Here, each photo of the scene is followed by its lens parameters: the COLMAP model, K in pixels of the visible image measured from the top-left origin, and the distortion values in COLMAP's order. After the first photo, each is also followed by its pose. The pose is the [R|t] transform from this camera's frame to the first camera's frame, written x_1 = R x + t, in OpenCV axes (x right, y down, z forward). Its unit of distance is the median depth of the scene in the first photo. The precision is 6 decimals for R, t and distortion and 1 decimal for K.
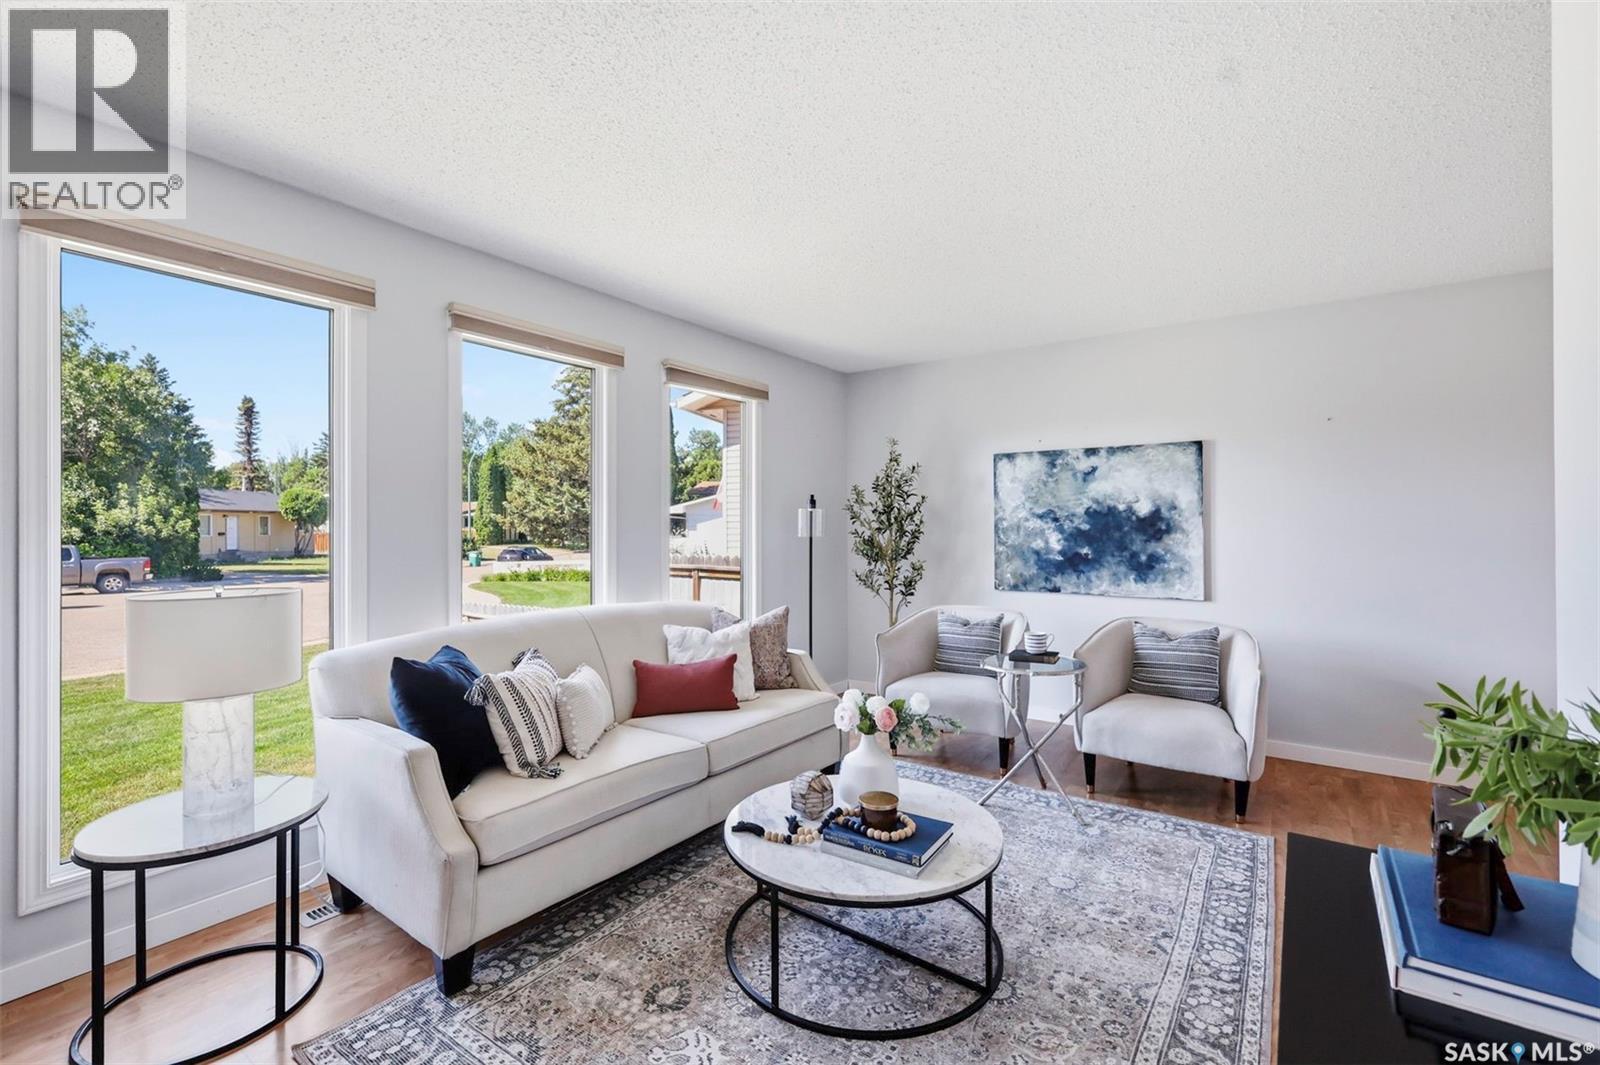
lens RADIAL K [[701.5, 0, 808.2], [0, 701.5, 524.5], [0, 0, 1]] dist [-0.002102, -0.000551]
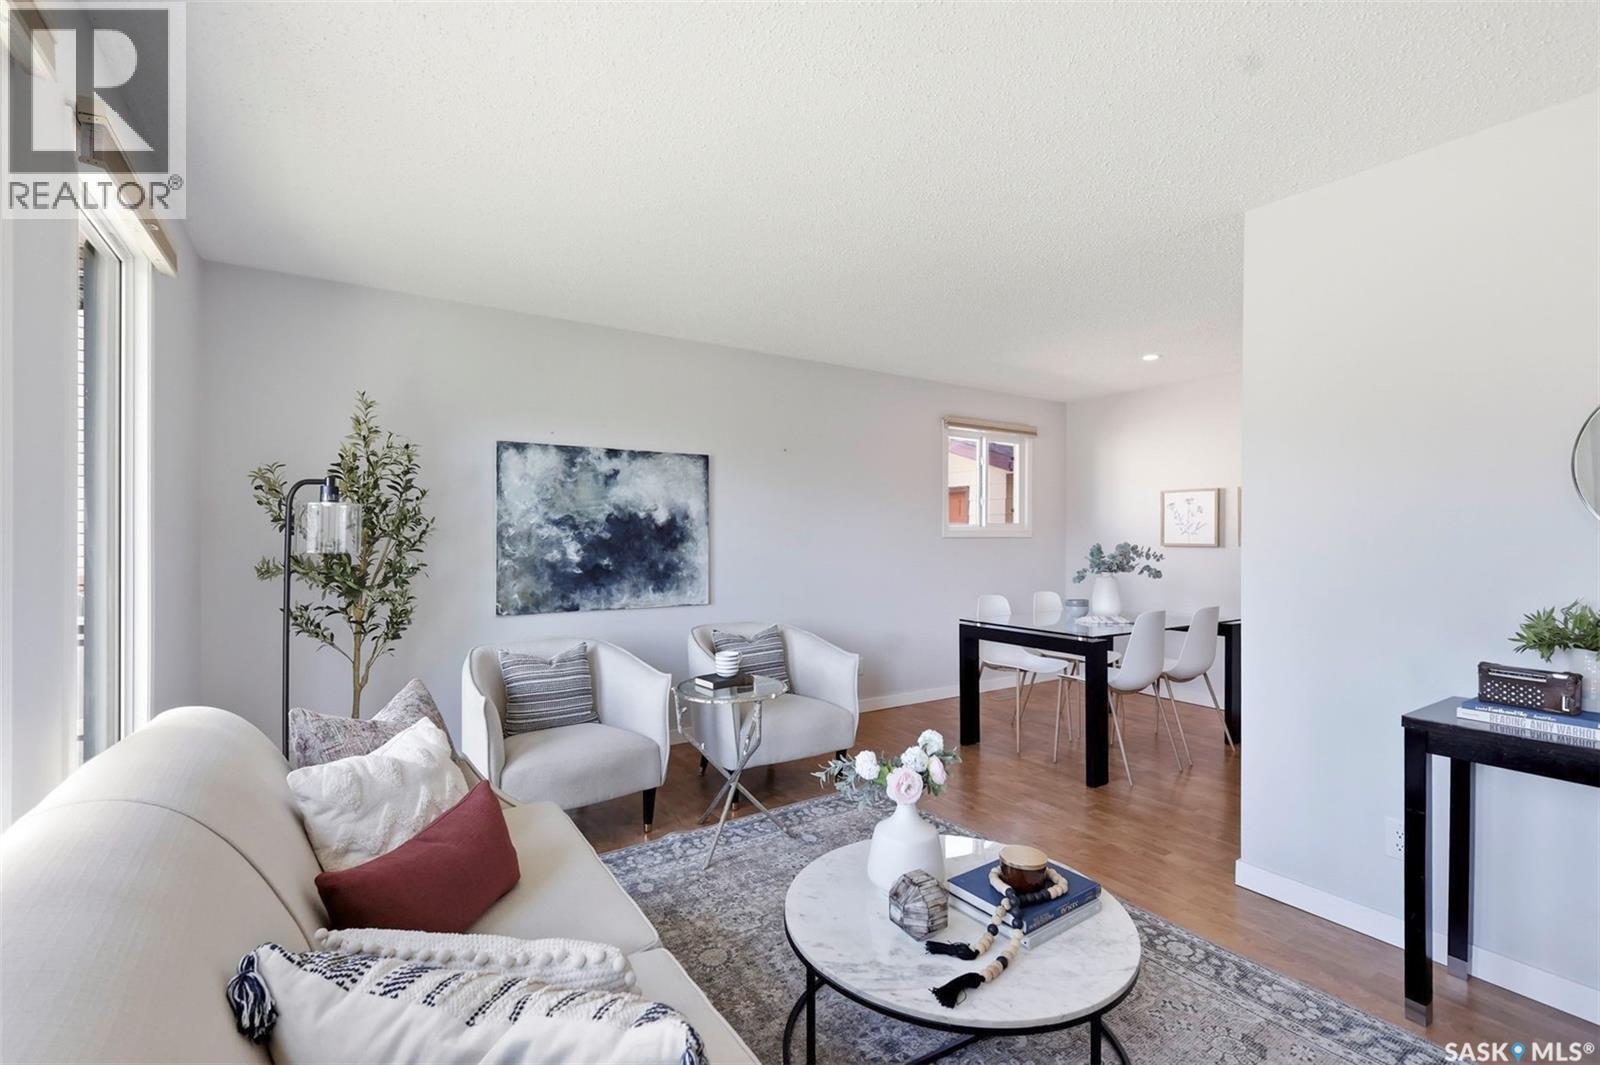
lens RADIAL K [[701.5, 0, 800.2], [0, 701.5, 543.3], [0, 0, 1]] dist [-0.002102, -0.000551]
pose [[0.366576, -0.009257, 0.930342, -0.365652], [-0.006486, 0.999901, 0.012505, 0.000721], [-0.930366, -0.010618, 0.366480, 0.444783]]
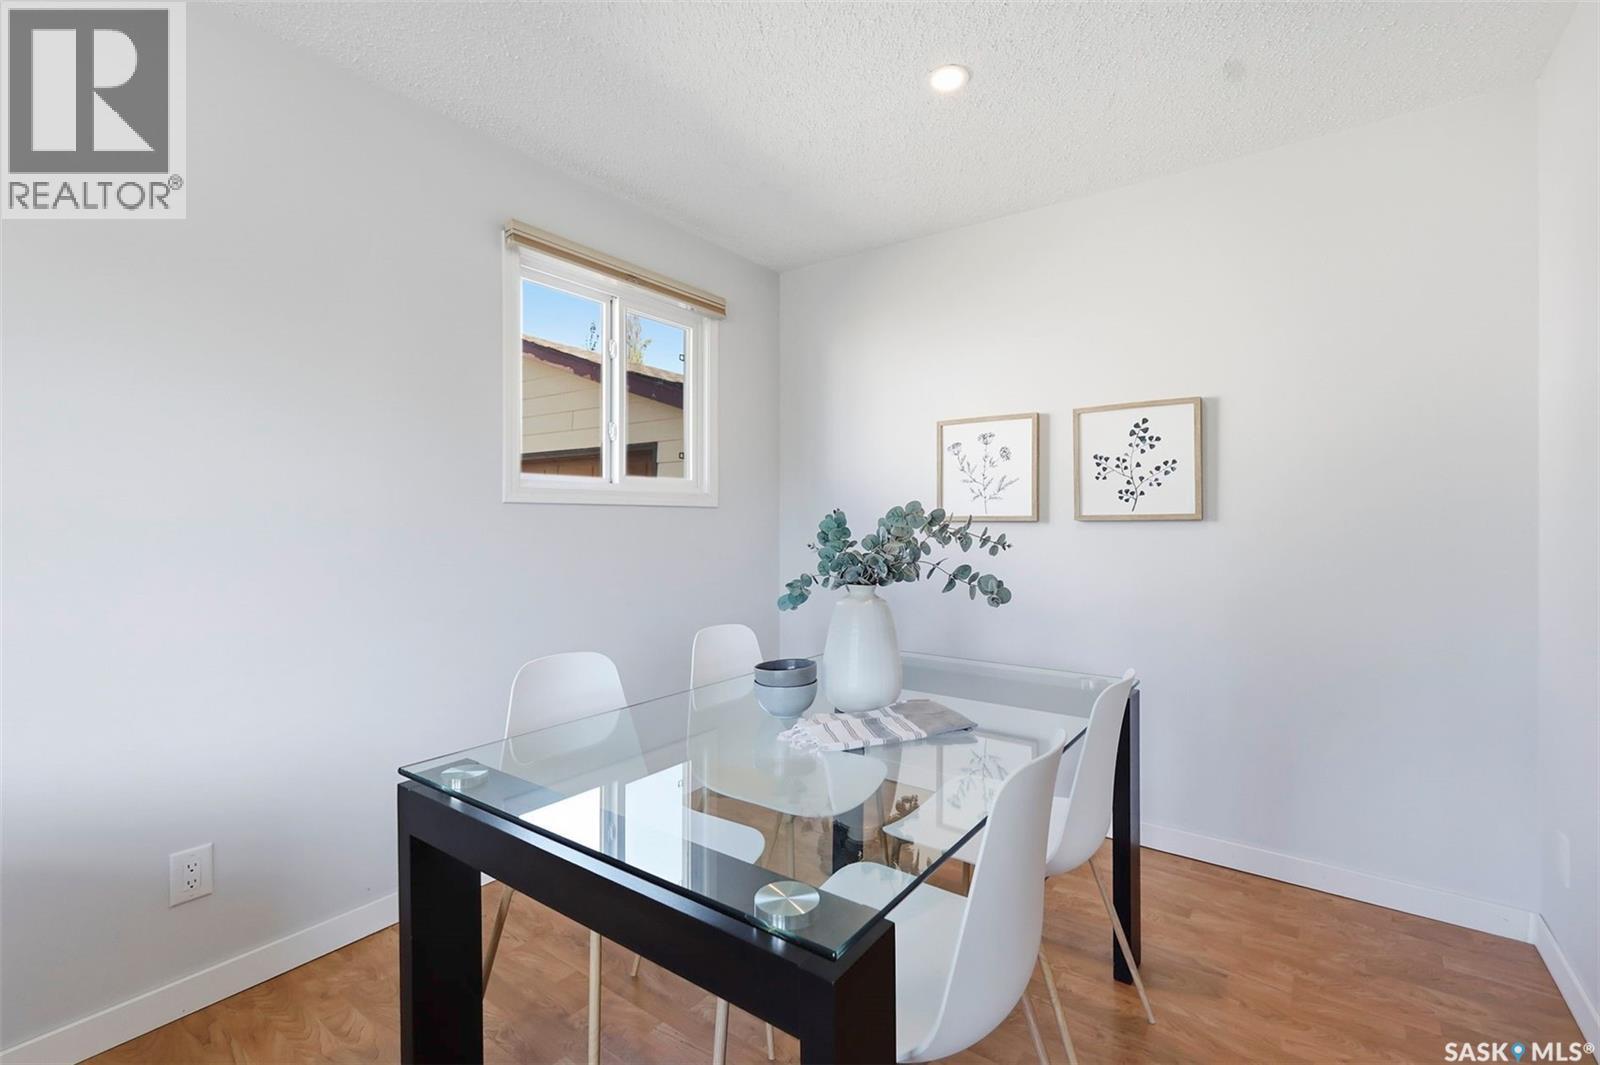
lens RADIAL K [[701.5, 0, 795.4], [0, 701.5, 526.6], [0, 0, 1]] dist [-0.002102, -0.000551]
pose [[0.017171, -0.006539, 0.999831, 0.383635], [-0.006131, 0.999959, 0.006645, 0.019463], [-0.999834, -0.006244, 0.017130, 0.431982]]
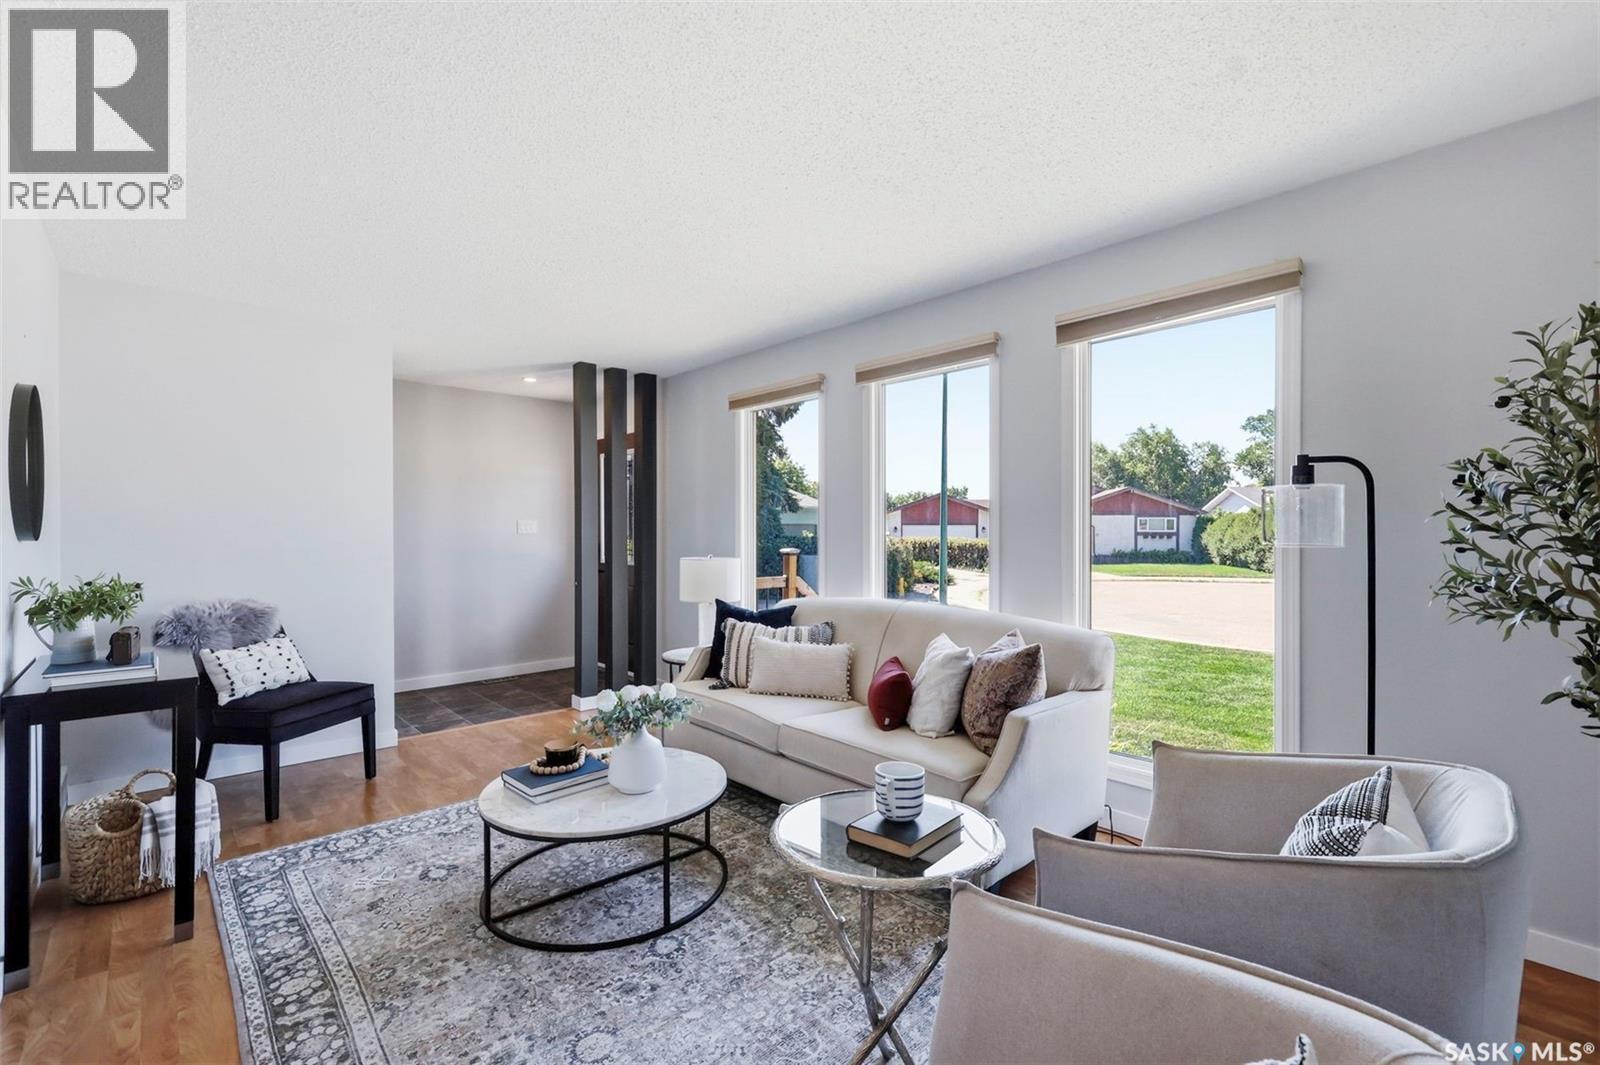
lens RADIAL K [[701.5, 0, 793.0], [0, 701.5, 531.3], [0, 0, 1]] dist [-0.002102, -0.000551]
pose [[-0.219479, -0.000473, -0.975617, 0.577125], [0.005491, 0.999983, -0.001720, 0.008357], [0.975602, -0.005734, -0.219473, 0.786923]]
